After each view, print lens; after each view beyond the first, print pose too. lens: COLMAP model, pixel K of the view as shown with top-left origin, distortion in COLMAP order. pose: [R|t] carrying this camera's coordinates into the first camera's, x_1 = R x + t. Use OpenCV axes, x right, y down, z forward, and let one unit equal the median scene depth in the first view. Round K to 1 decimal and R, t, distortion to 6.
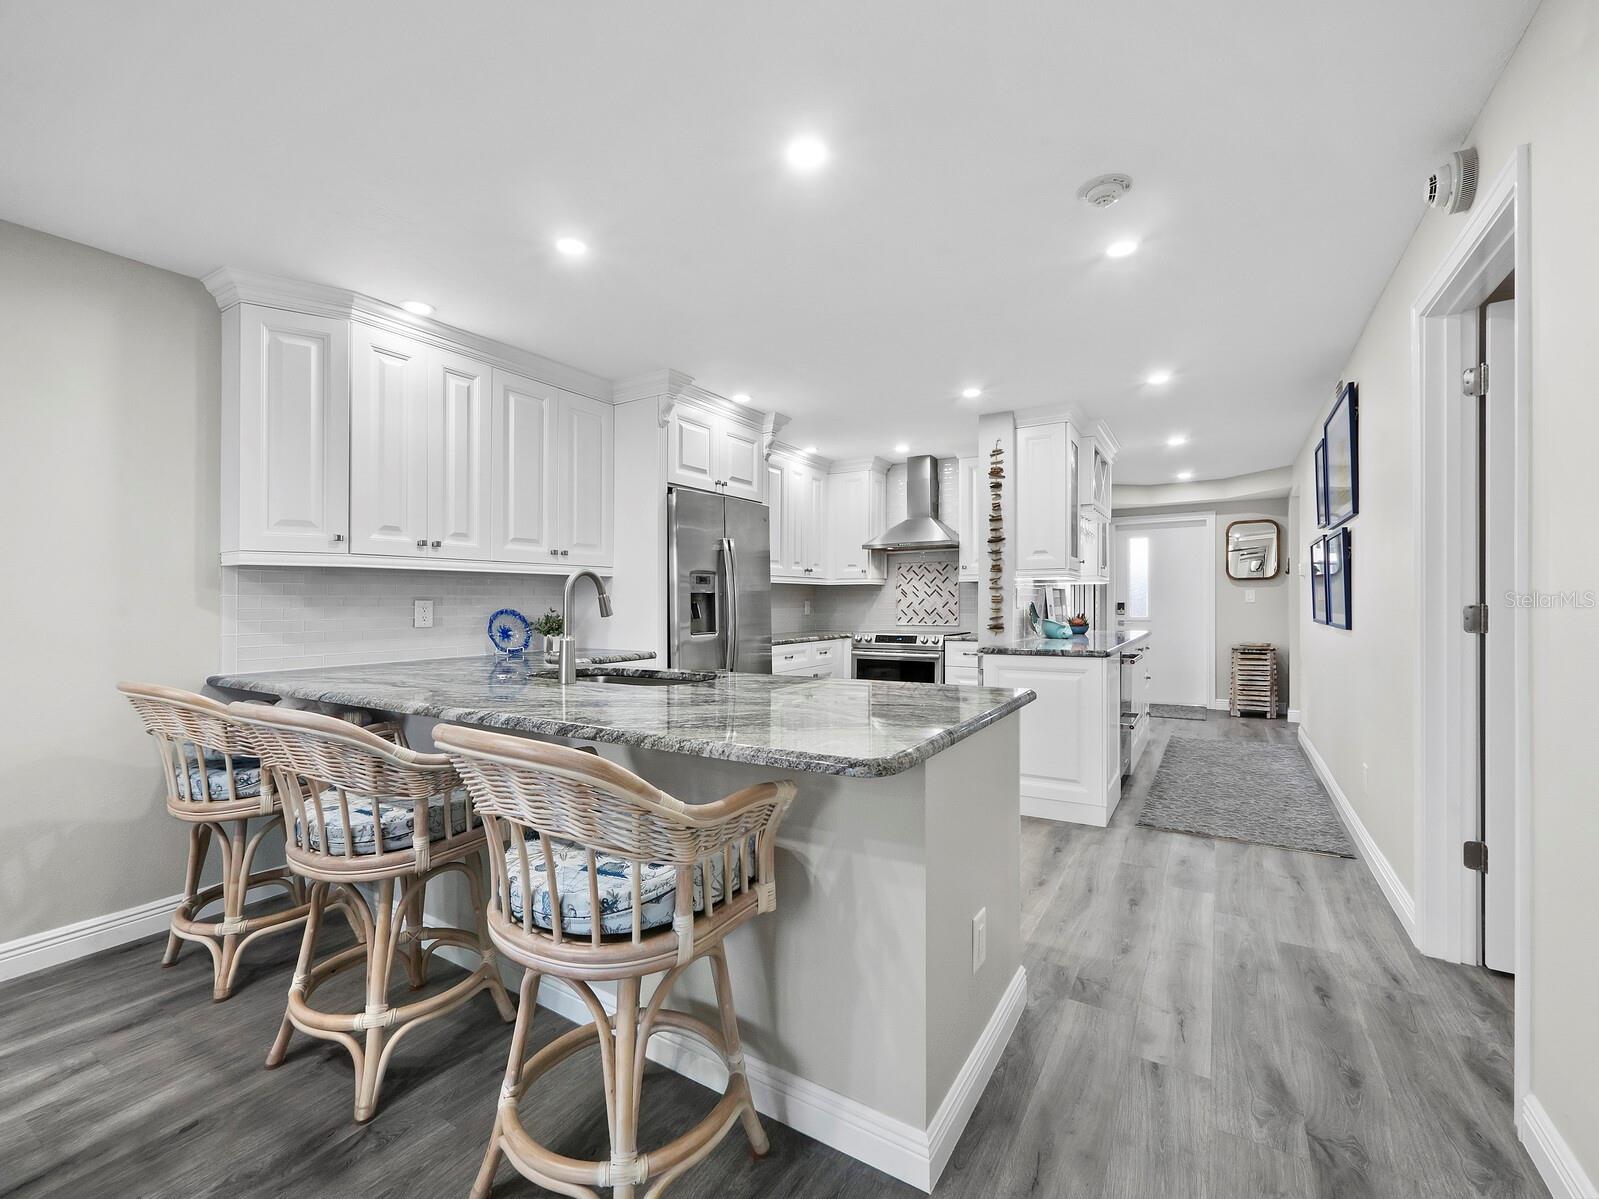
lens RADIAL K [[688.8, 0, 790.6], [0, 688.8, 614.9], [0, 0, 1]] dist [-0.000156, 0.000196]
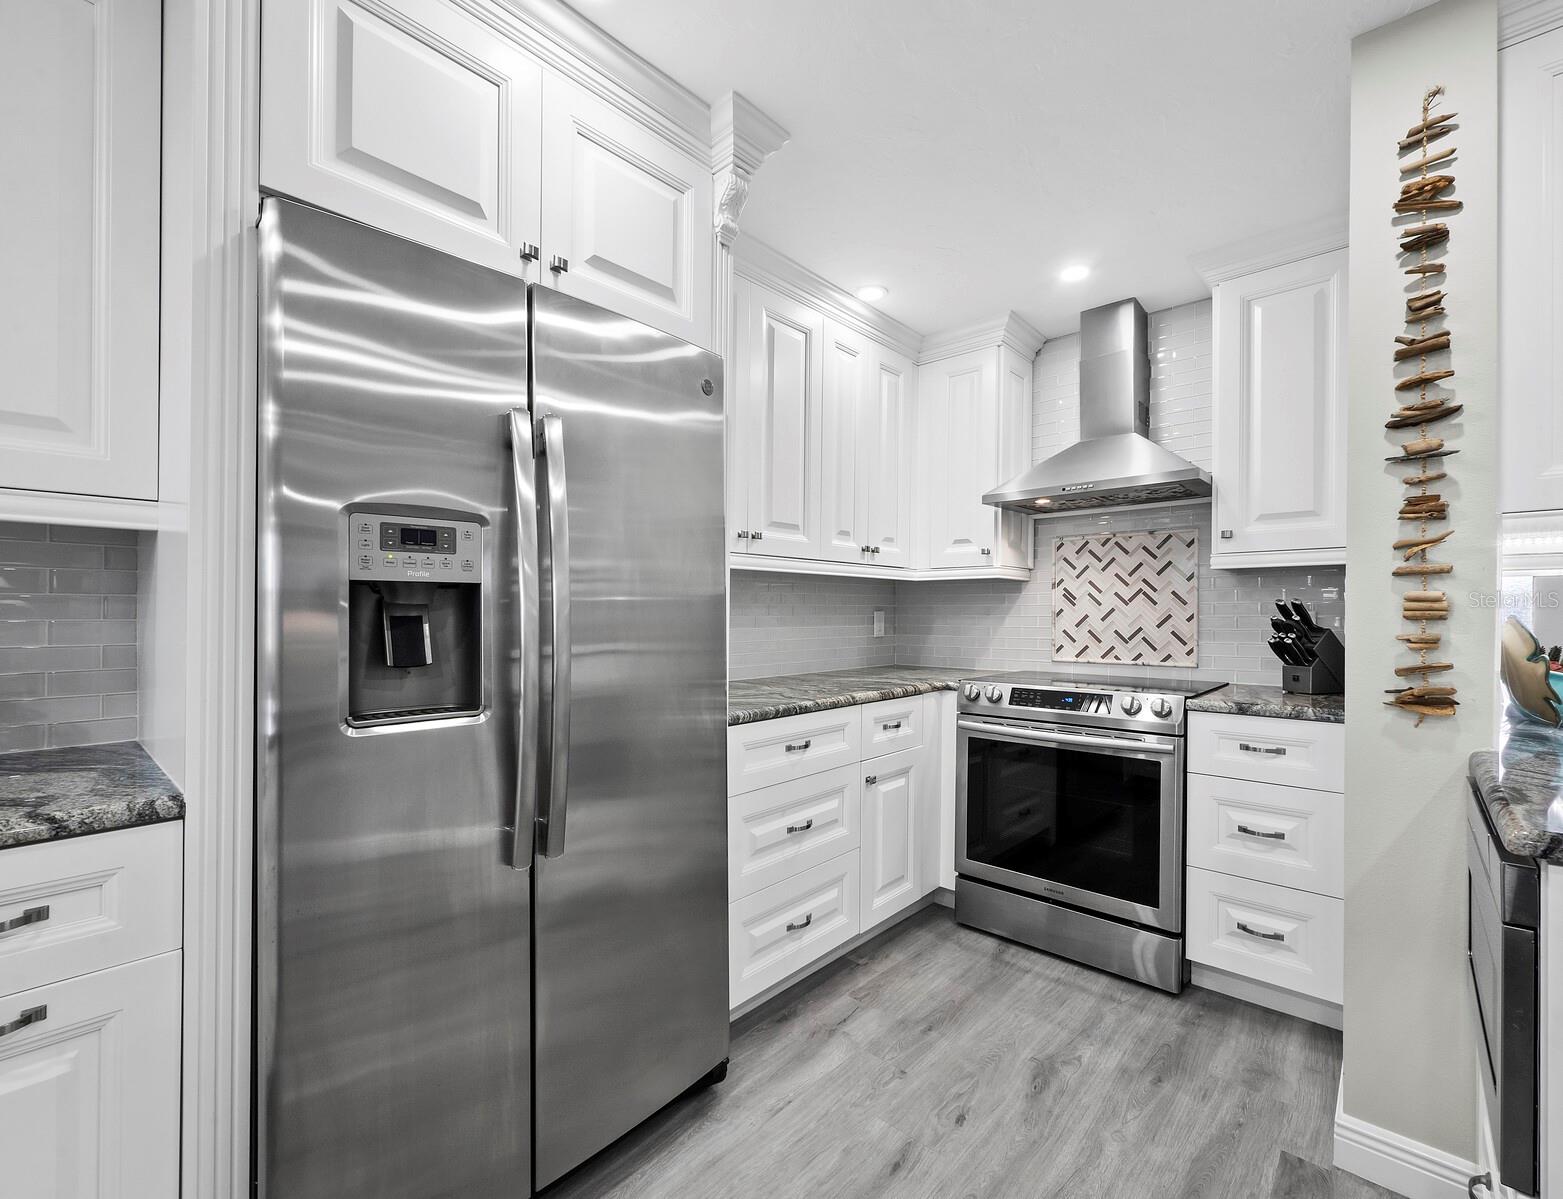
lens RADIAL K [[681.4, 0, 803.7], [0, 681.4, 618.2], [0, 0, 1]] dist [-0.000105, -0.000005]
pose [[0.986795, 0.007193, -0.161817, 0.061794], [-0.008921, 0.999911, -0.009952, -0.010790], [0.161731, 0.011265, 0.986771, 0.540960]]
